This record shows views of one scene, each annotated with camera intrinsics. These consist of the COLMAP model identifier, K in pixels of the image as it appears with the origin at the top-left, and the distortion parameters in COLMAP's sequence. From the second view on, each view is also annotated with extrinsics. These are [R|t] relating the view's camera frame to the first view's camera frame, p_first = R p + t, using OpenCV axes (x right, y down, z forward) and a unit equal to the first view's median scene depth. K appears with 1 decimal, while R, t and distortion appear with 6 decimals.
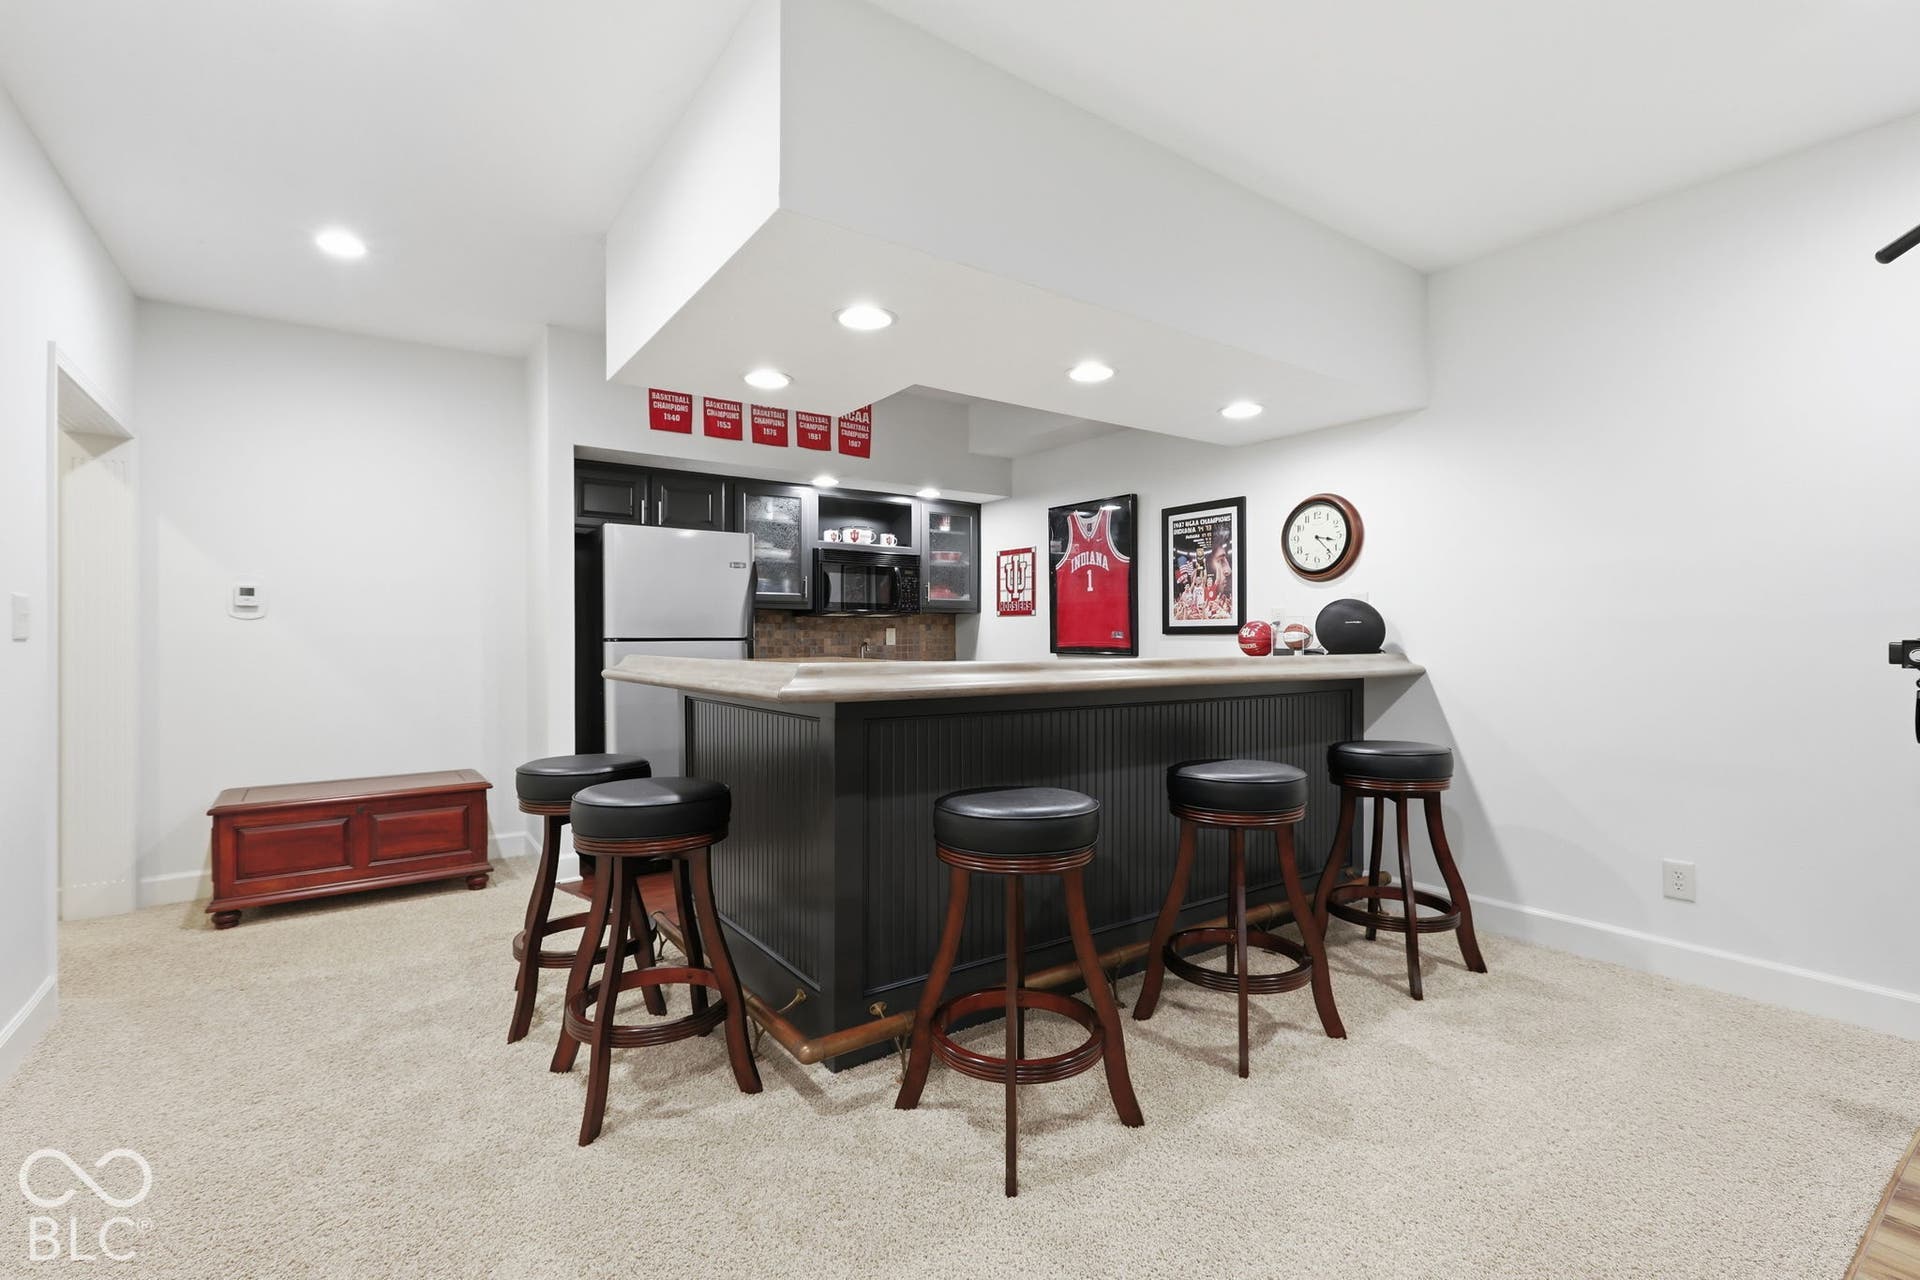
lens RADIAL K [[894.0, 0, 965.8], [0, 894.0, 623.5], [0, 0, 1]] dist [0.005353, 0.000318]
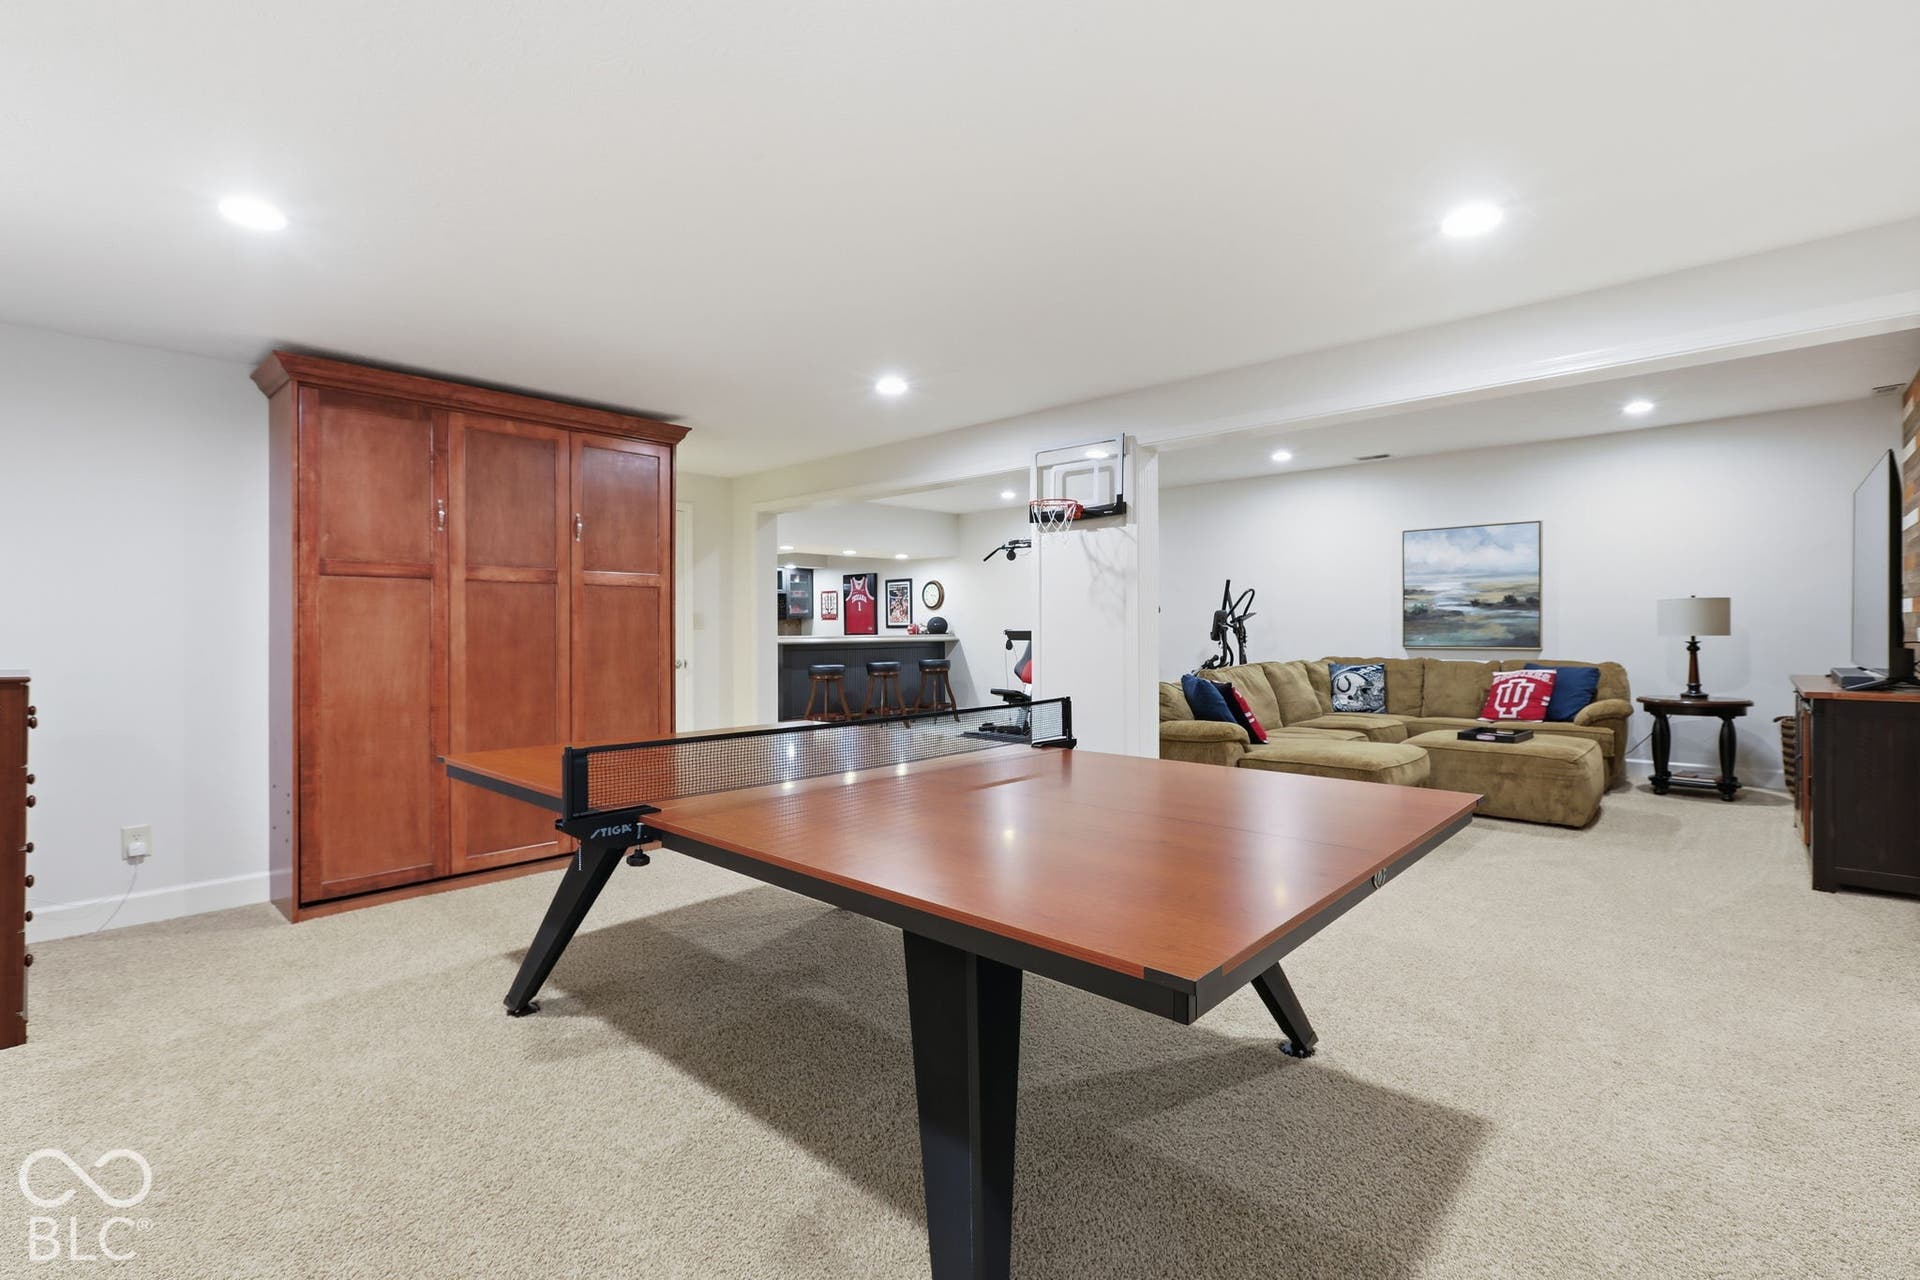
lens RADIAL K [[894.0, 0, 965.8], [0, 894.0, 623.5], [0, 0, 1]] dist [0.005353, 0.000318]
pose [[0.979773, -0.000753, 0.200109, -0.071652], [-0.000413, 0.999983, 0.005787, -0.015988], [-0.200110, -0.005752, 0.979757, -1.564148]]
